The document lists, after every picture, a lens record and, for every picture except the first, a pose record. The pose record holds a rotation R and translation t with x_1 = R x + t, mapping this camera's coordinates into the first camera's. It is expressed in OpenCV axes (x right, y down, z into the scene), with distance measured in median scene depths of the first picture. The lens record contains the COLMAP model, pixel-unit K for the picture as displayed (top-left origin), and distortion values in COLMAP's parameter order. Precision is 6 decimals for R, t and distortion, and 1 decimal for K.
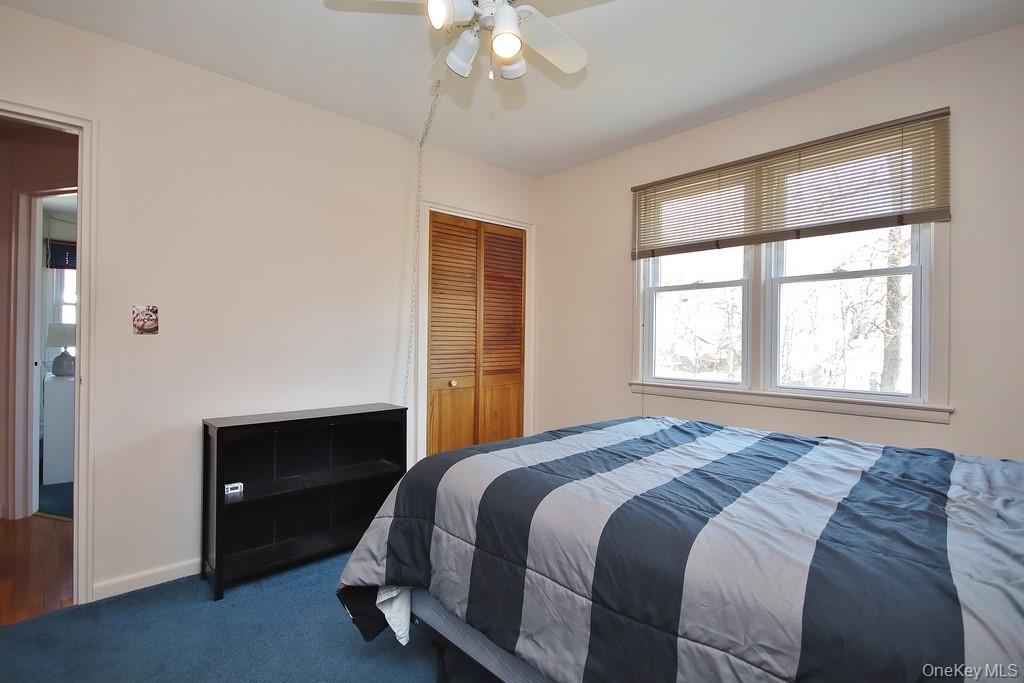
lens RADIAL K [[480.5, 0, 513.2], [0, 480.5, 342.8], [0, 0, 1]] dist [-0.003936, -0.000349]
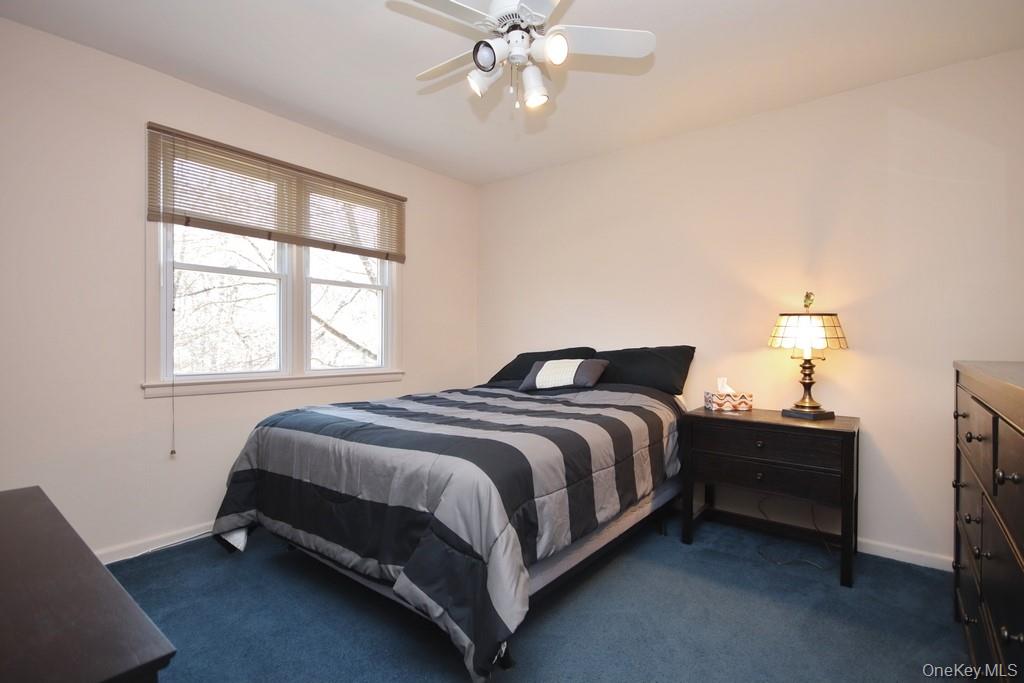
lens RADIAL K [[480.5, 0, 509.9], [0, 480.5, 338.4], [0, 0, 1]] dist [-0.003936, -0.000349]
pose [[-0.120438, -0.011397, 0.992655, -0.644292], [-0.010024, 0.999897, 0.010264, -0.003059], [-0.992670, -0.008715, -0.120540, 0.611994]]
